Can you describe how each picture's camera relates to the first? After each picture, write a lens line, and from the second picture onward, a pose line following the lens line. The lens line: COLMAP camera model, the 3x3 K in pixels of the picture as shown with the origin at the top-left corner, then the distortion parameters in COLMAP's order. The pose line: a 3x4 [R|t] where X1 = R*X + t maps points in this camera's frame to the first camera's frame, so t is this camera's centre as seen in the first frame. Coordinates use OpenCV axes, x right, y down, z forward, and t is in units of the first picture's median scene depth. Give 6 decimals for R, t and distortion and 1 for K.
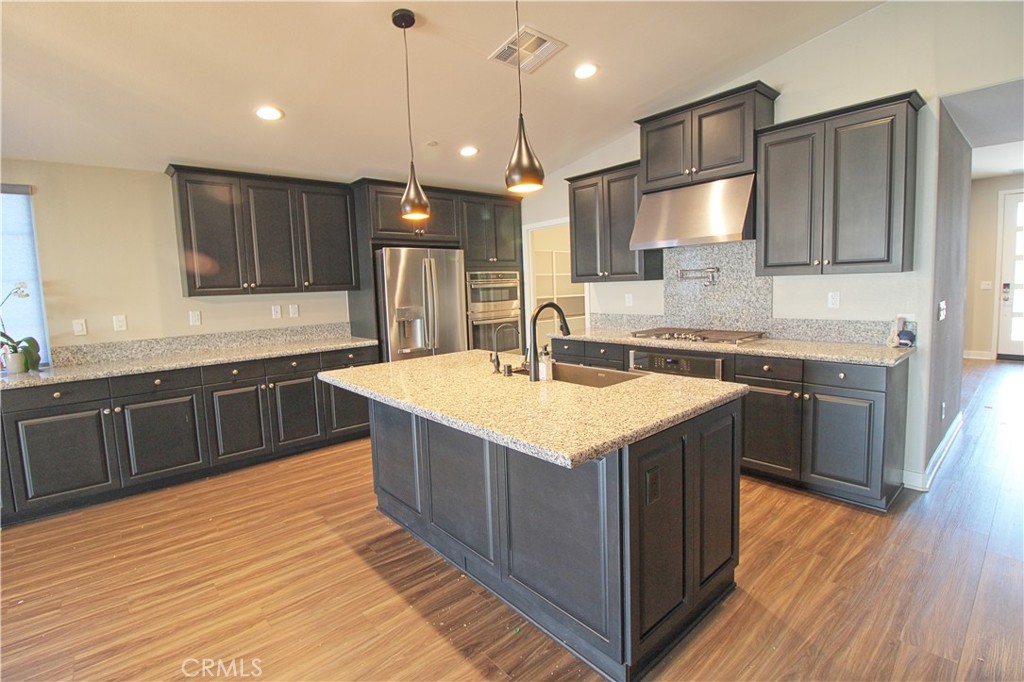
lens RADIAL K [[472.8, 0, 513.5], [0, 472.8, 332.6], [0, 0, 1]] dist [-0.010745, -0.002771]
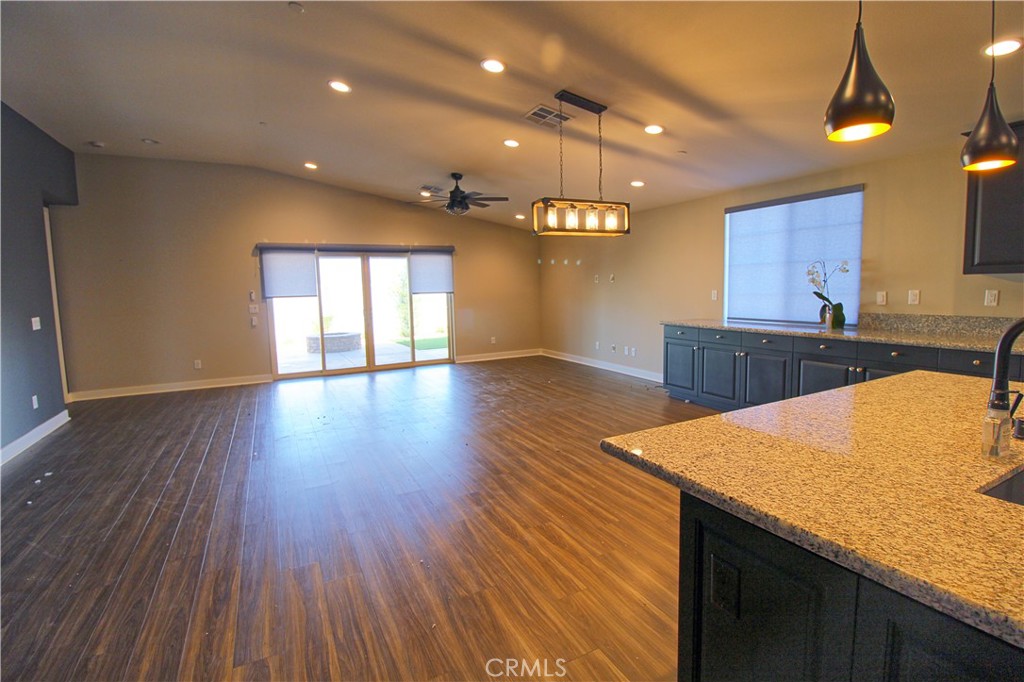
lens RADIAL K [[472.8, 0, 513.0], [0, 472.8, 339.8], [0, 0, 1]] dist [-0.010745, -0.002771]
pose [[-0.243492, 0.153092, -0.957745, 0.443438], [-0.063245, 0.982857, 0.173185, -0.054133], [0.967839, 0.102742, -0.229635, 0.382677]]
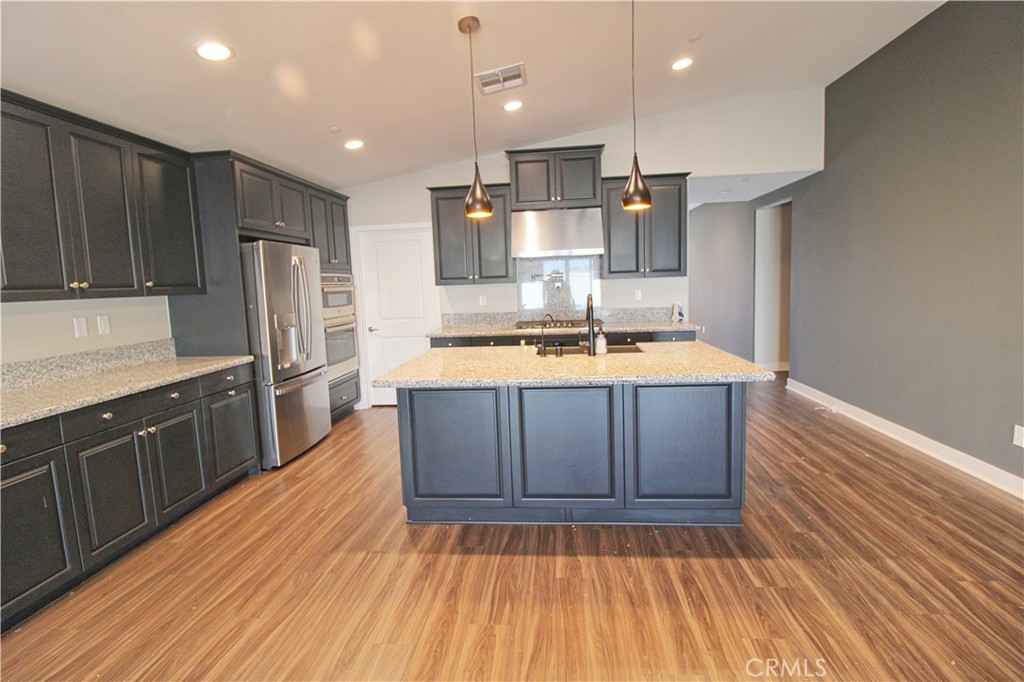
lens RADIAL K [[472.8, 0, 514.7], [0, 472.8, 332.8], [0, 0, 1]] dist [-0.010745, -0.002771]
pose [[0.726204, -0.062922, 0.684594, -0.646975], [0.080929, 0.996703, 0.005760, 0.011308], [-0.682699, 0.051221, 0.728902, 0.143850]]
